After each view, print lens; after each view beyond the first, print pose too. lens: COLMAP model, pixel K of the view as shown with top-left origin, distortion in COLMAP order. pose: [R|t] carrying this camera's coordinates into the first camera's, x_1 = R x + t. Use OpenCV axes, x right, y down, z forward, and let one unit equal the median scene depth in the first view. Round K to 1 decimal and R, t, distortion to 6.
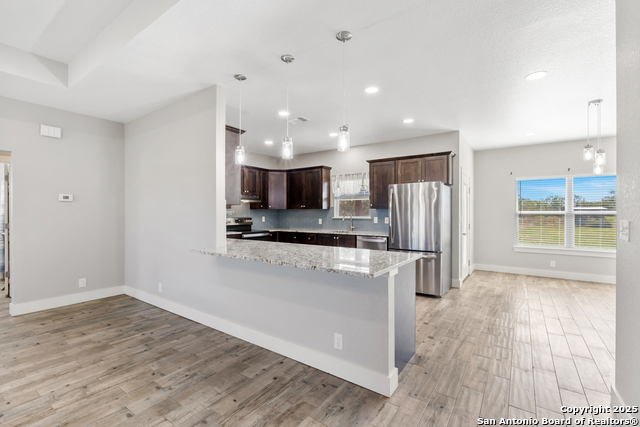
lens RADIAL K [[285.3, 0, 321.0], [0, 285.3, 214.1], [0, 0, 1]] dist [-0.003982, 0.000834]
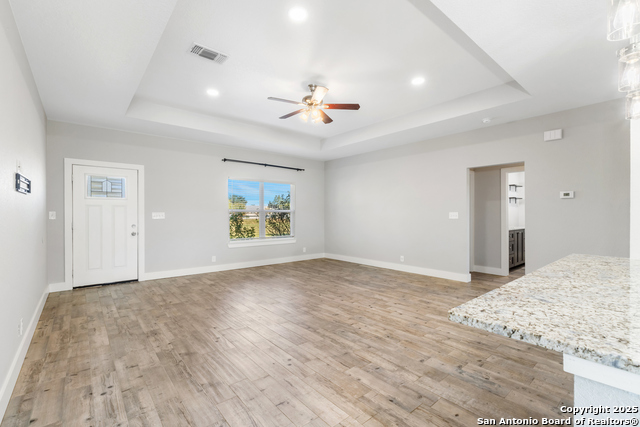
lens RADIAL K [[285.3, 0, 320.0], [0, 285.3, 216.0], [0, 0, 1]] dist [-0.003982, 0.000834]
pose [[-0.252266, 0.004805, -0.967646, 0.232829], [0.000107, 0.999988, 0.004937, 0.009964], [0.967658, 0.001142, -0.252264, 0.284284]]
